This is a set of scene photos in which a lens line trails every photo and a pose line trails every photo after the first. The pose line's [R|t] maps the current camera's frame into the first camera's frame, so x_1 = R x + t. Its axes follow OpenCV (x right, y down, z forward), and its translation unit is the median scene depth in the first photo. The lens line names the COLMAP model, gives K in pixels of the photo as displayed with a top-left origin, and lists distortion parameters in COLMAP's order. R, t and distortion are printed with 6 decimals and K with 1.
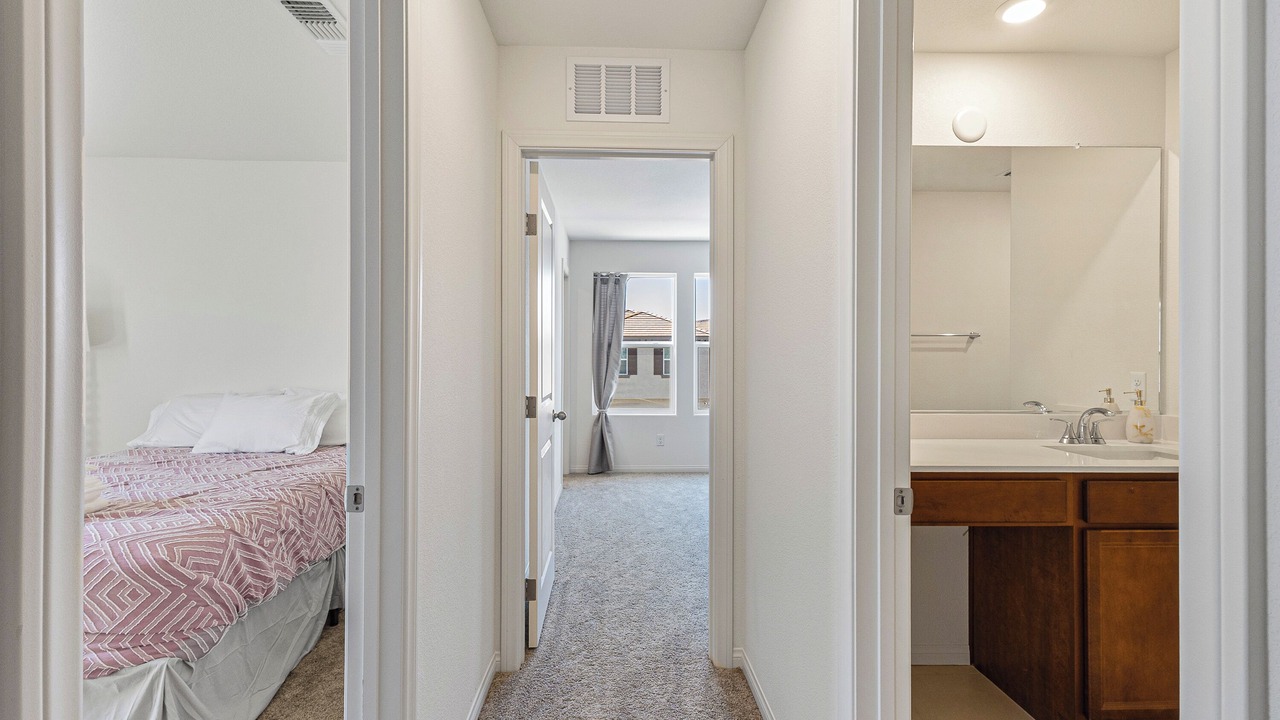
lens RADIAL K [[587.6, 0, 638.2], [0, 587.6, 357.5], [0, 0, 1]] dist [0.002880, 0.000485]
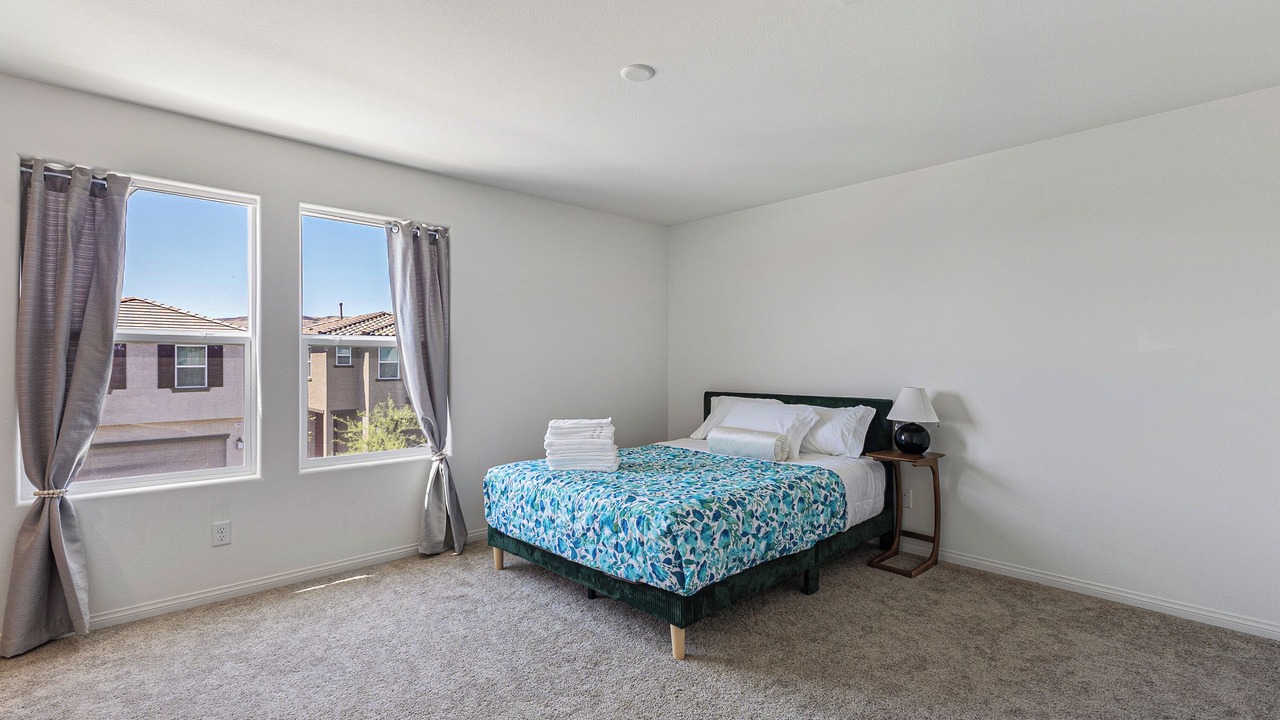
lens RADIAL K [[587.6, 0, 633.7], [0, 587.6, 358.1], [0, 0, 1]] dist [0.002880, 0.000485]
pose [[0.751379, -0.001451, 0.659869, -0.026346], [0.004295, 0.999987, -0.002691, -0.001283], [-0.659857, 0.004856, 0.751376, 0.411382]]
